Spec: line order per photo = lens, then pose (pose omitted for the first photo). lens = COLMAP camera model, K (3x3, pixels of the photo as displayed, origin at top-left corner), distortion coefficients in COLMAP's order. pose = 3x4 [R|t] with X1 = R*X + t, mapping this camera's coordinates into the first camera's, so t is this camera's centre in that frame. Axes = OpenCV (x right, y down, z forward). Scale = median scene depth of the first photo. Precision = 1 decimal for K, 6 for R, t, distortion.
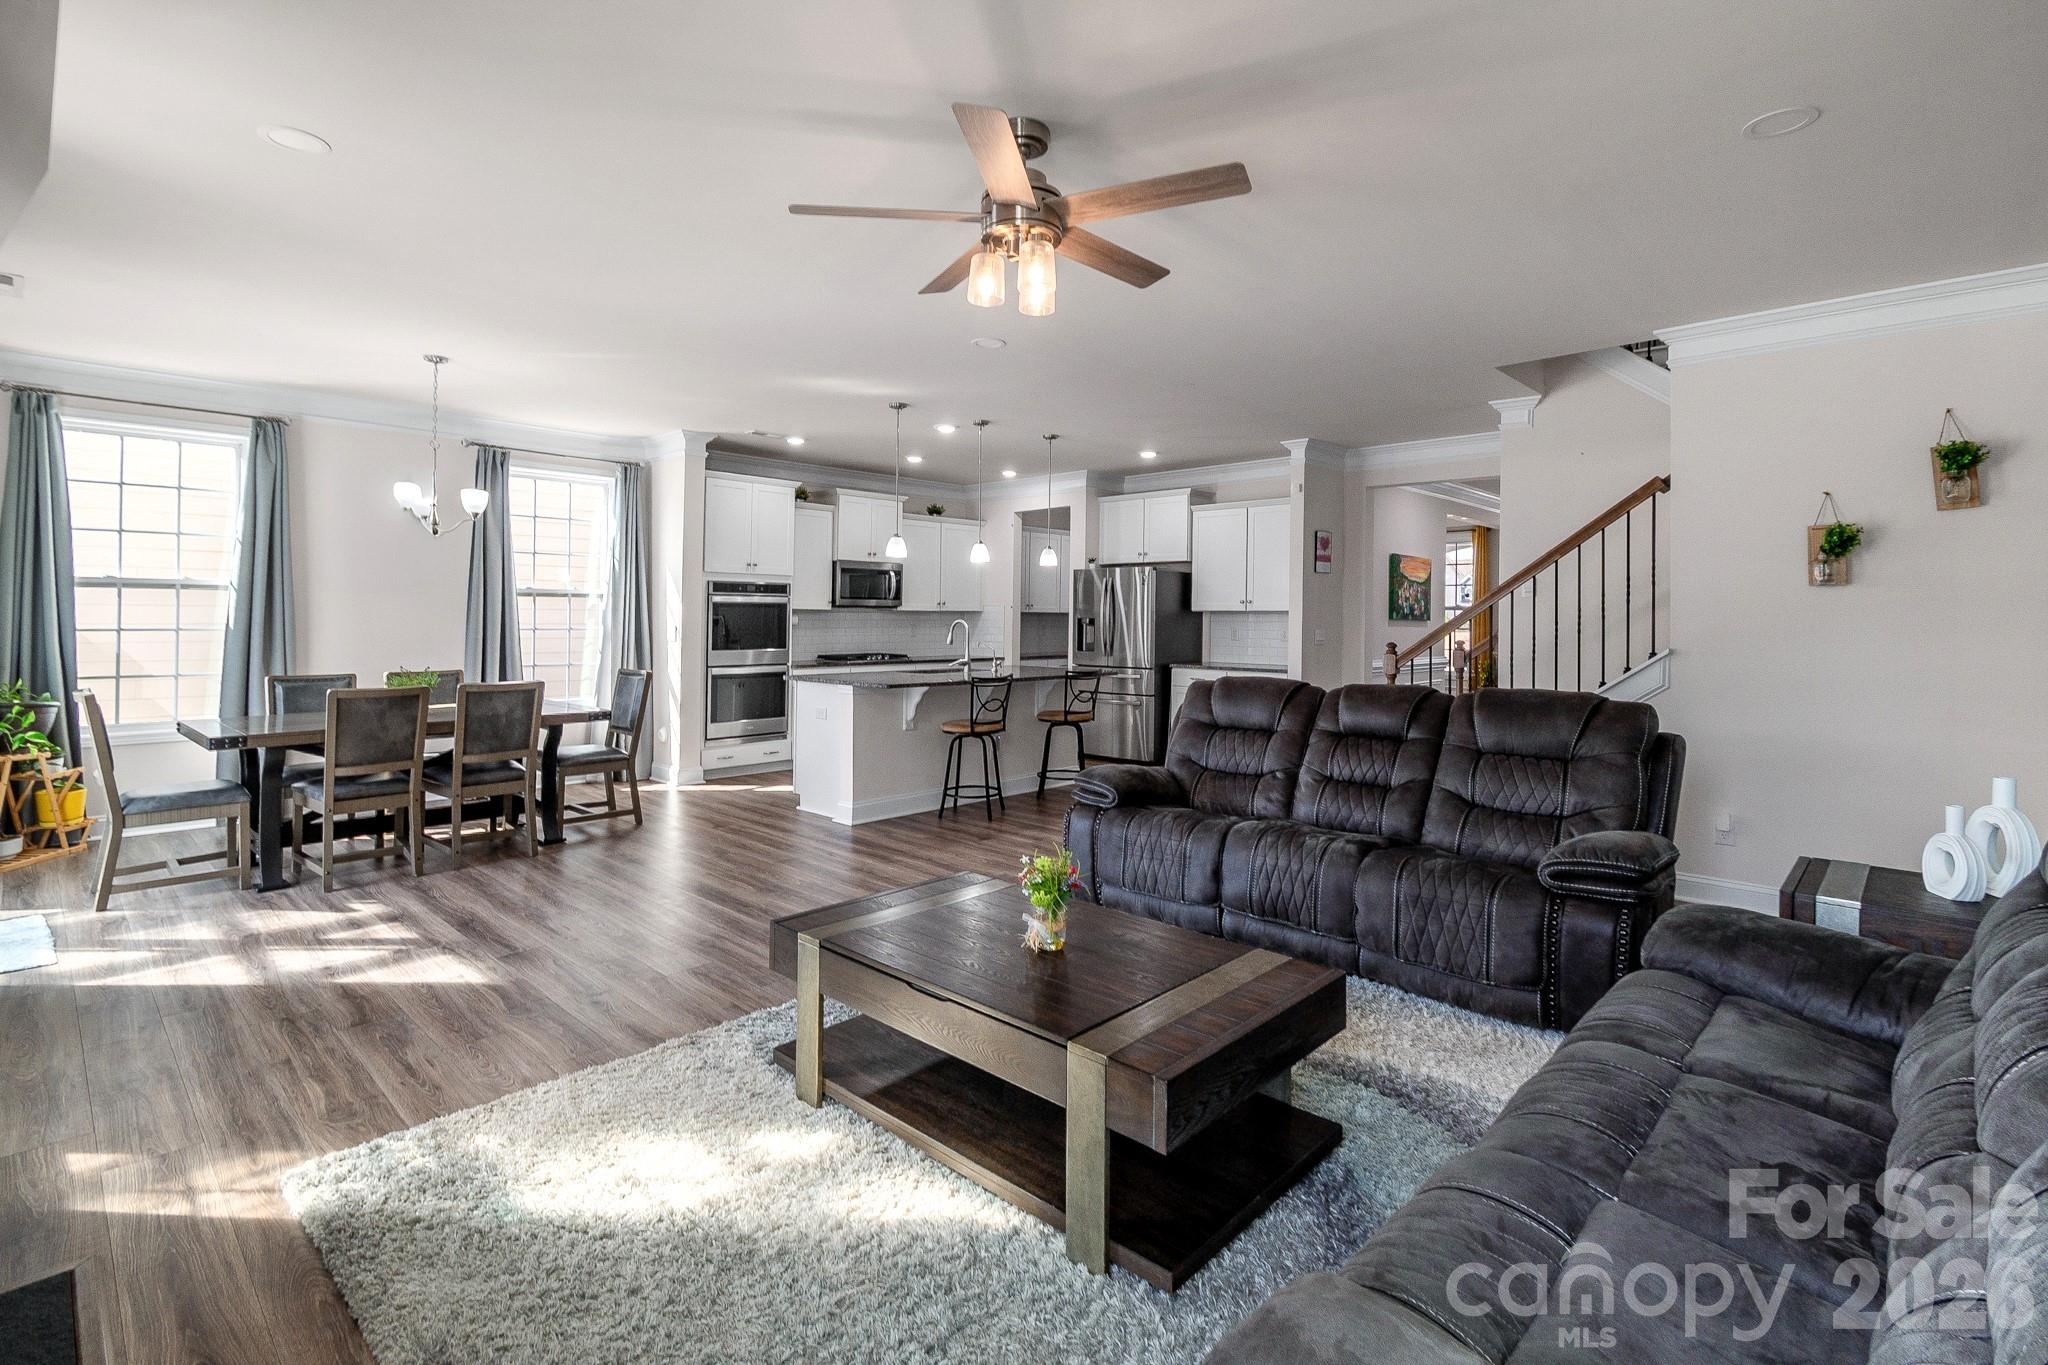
lens RADIAL K [[943.7, 0, 1001.8], [0, 943.7, 597.2], [0, 0, 1]] dist [0.007686, -0.004596]
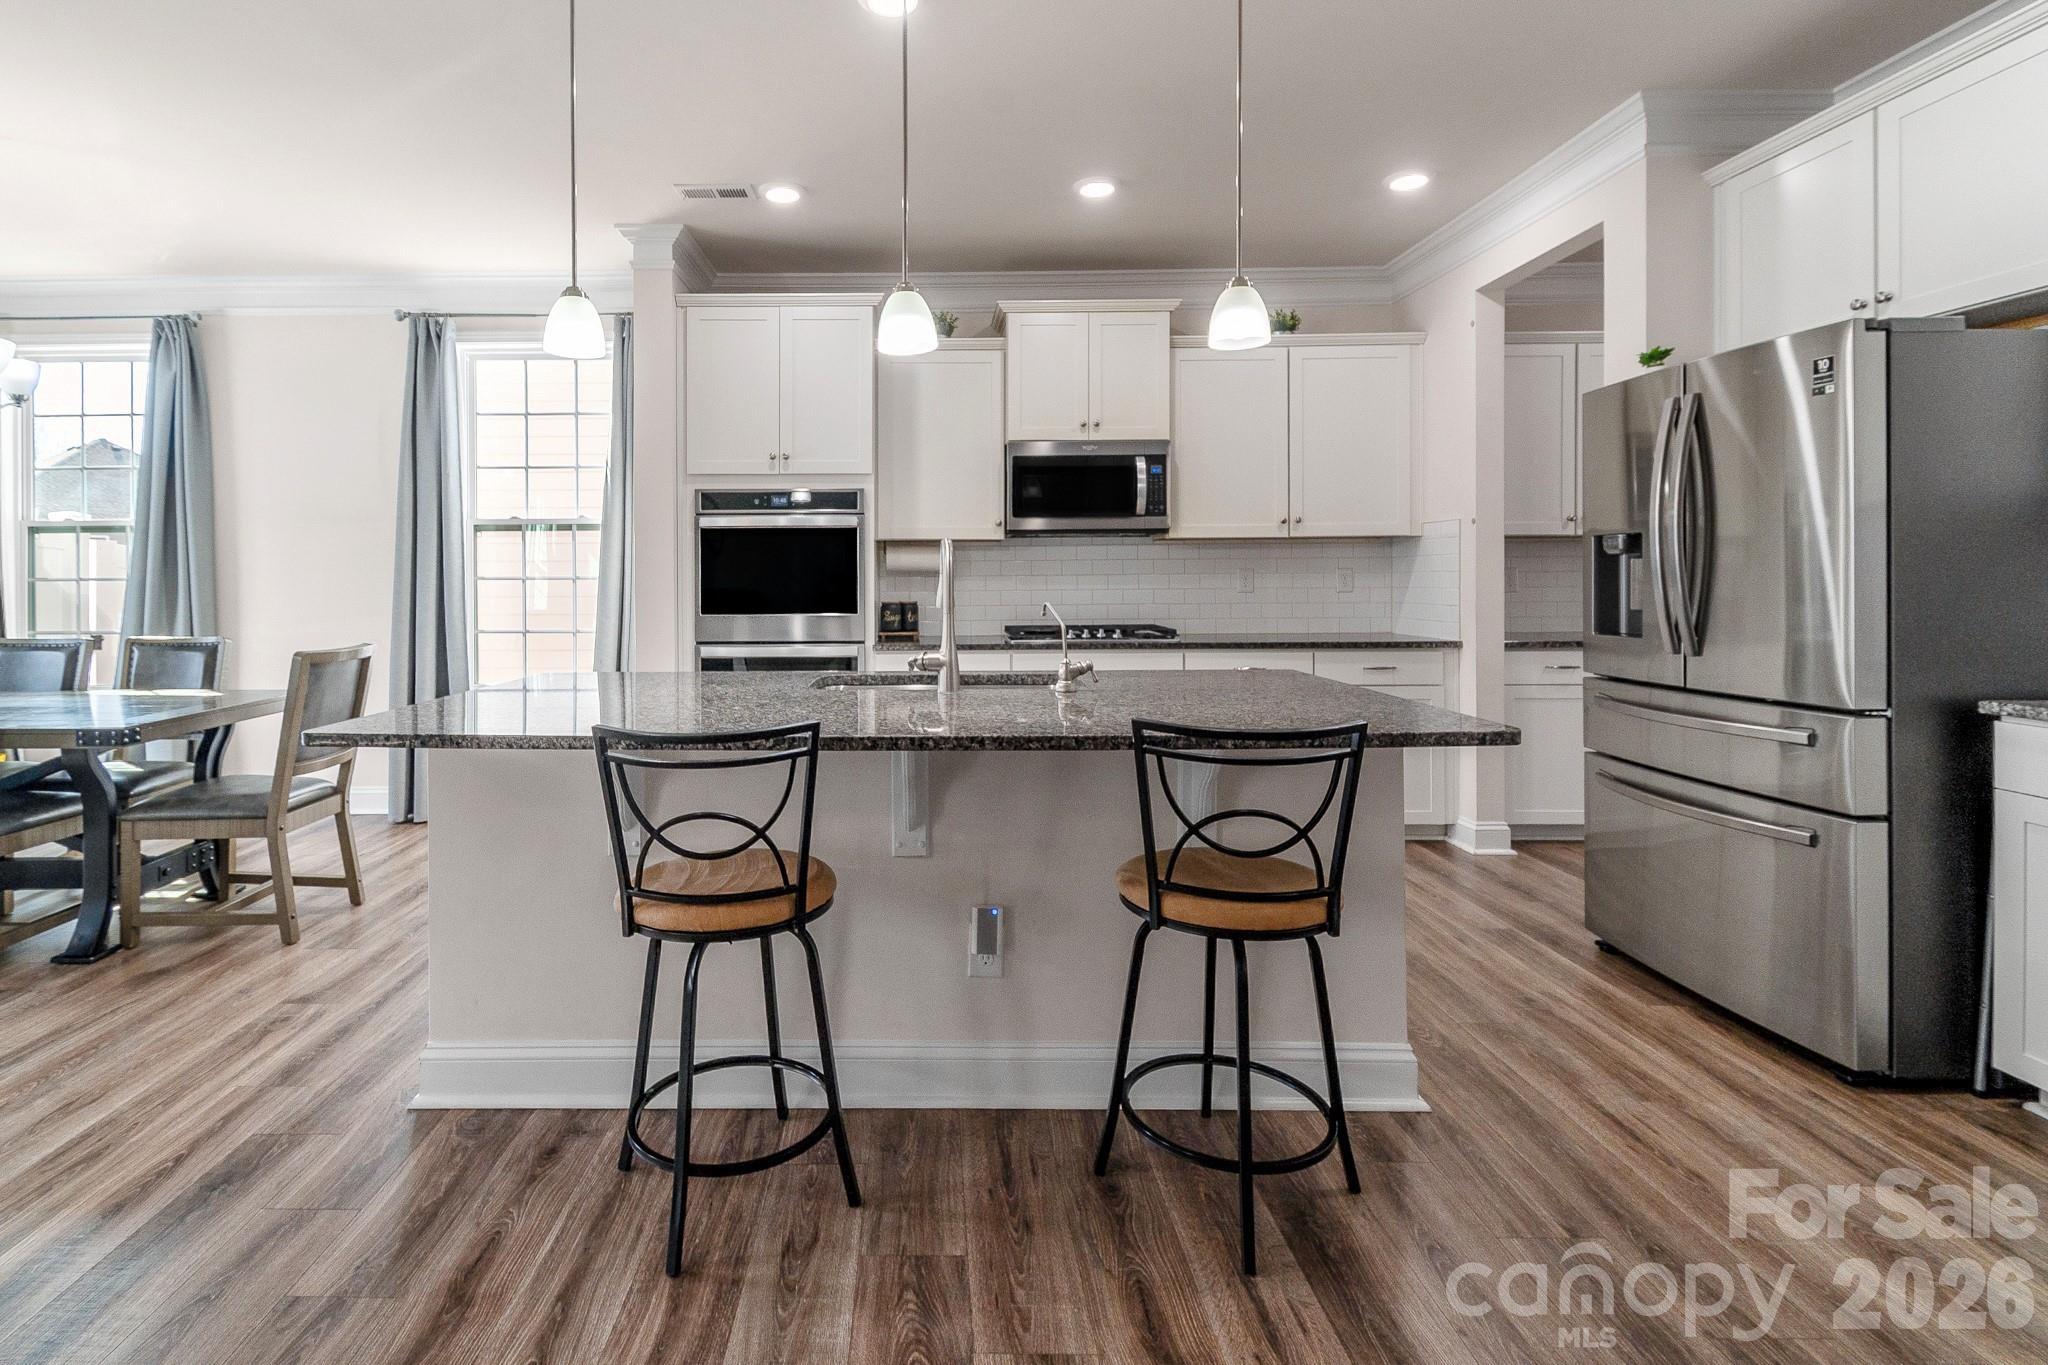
lens RADIAL K [[943.7, 0, 927.0], [0, 943.7, 612.5], [0, 0, 1]] dist [0.007686, -0.004596]
pose [[0.699470, 0.011076, -0.714576, 0.188955], [0.027811, 0.998701, 0.042704, 0.034754], [0.714120, -0.049743, 0.698253, 0.700167]]
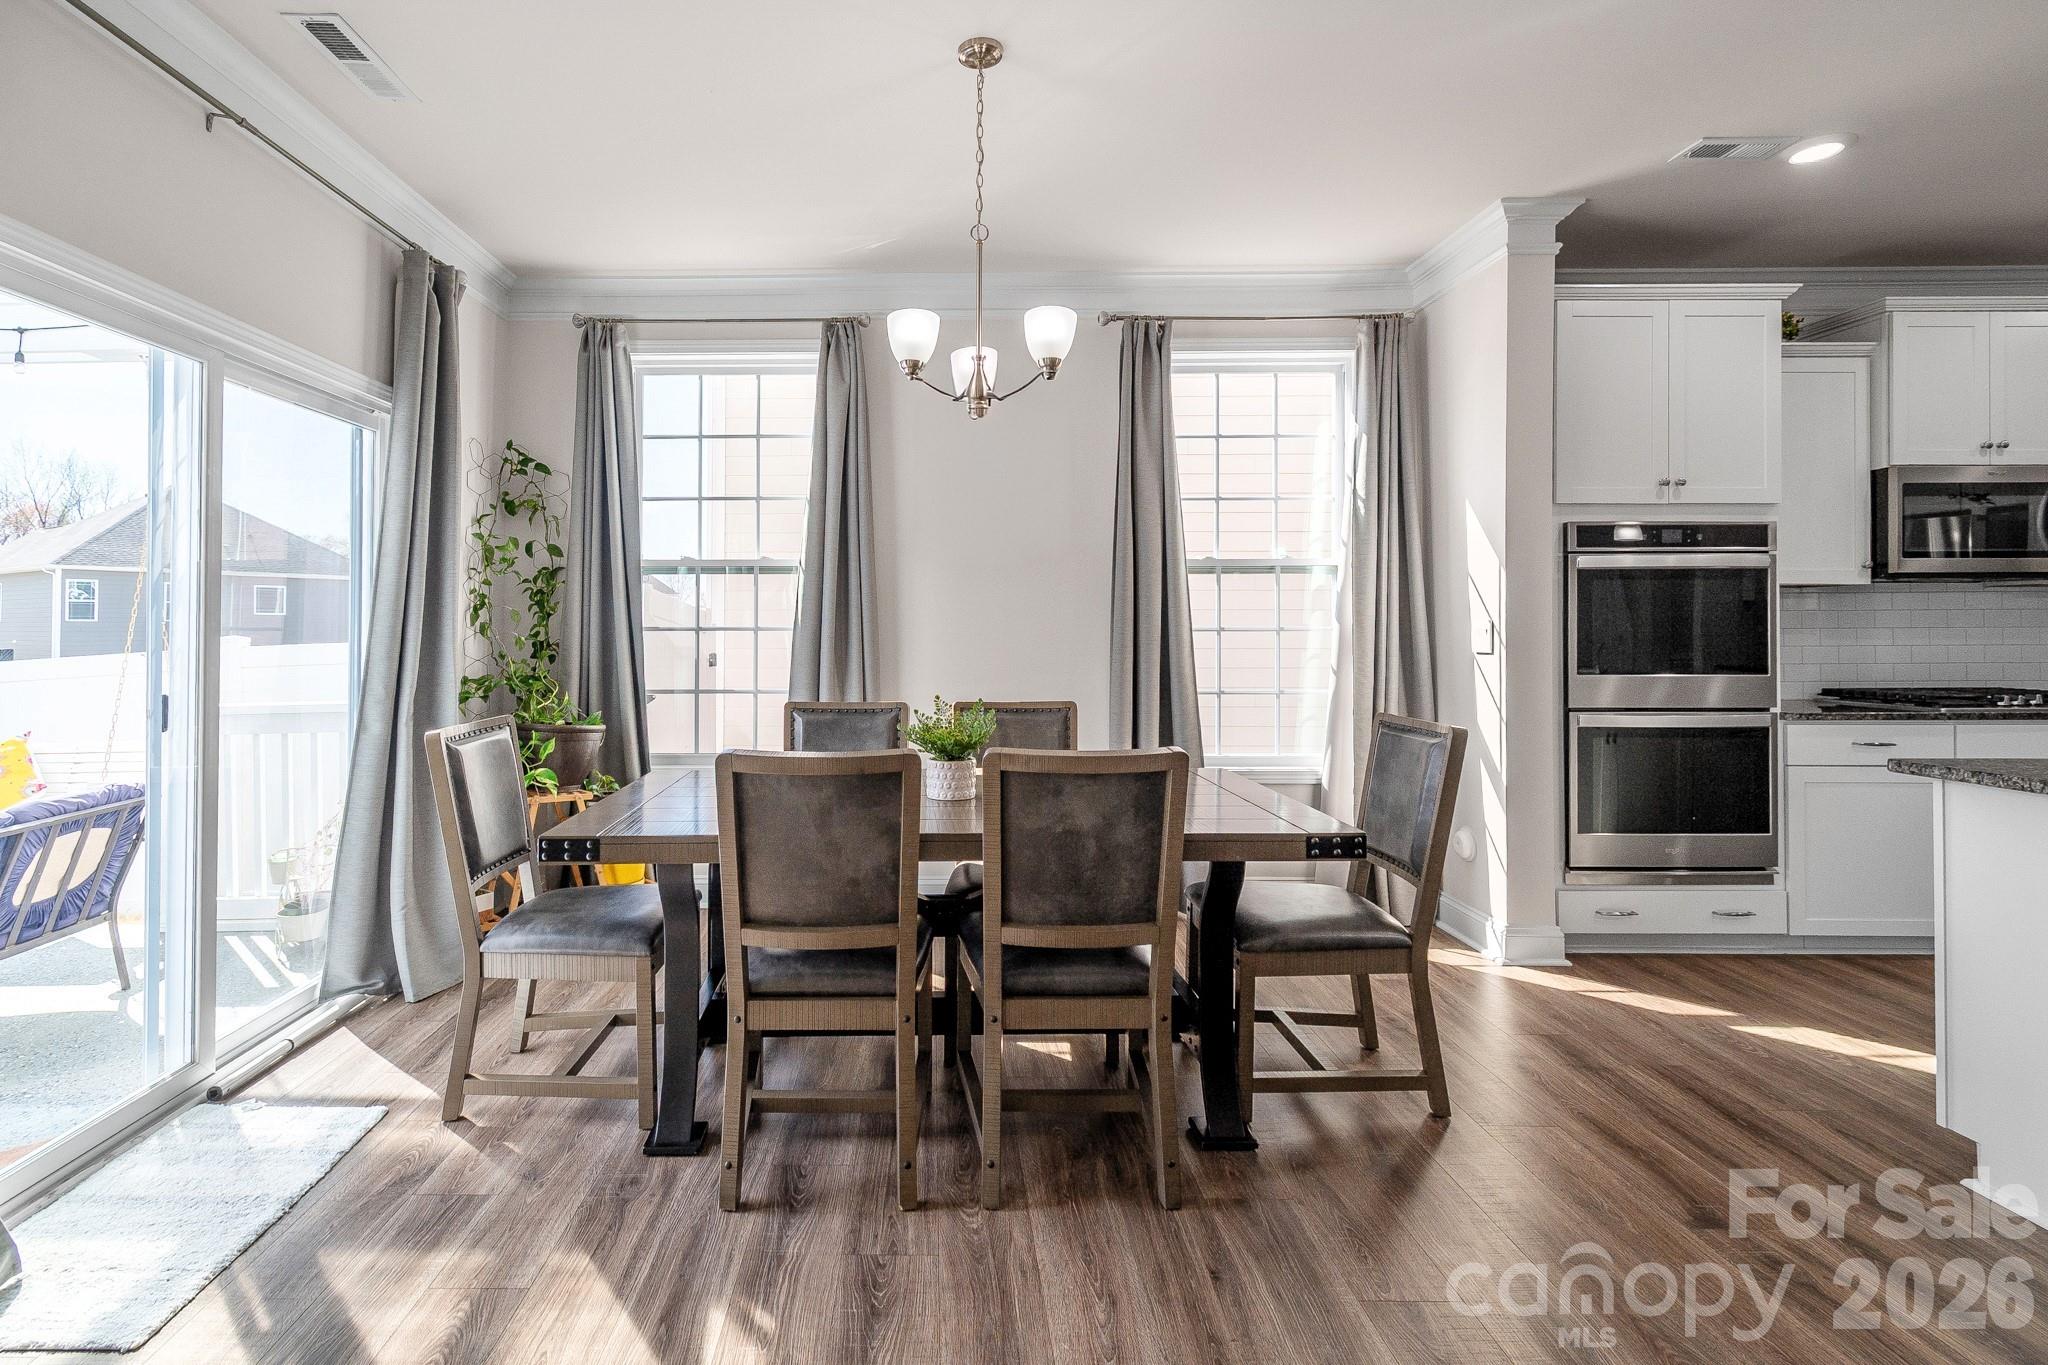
lens RADIAL K [[943.7, 0, 932.5], [0, 943.7, 624.2], [0, 0, 1]] dist [0.007686, -0.004596]
pose [[0.691717, -0.010113, -0.722098, -0.190611], [0.022213, 0.999727, 0.007277, 0.021515], [0.721827, -0.021074, 0.691752, 0.453689]]
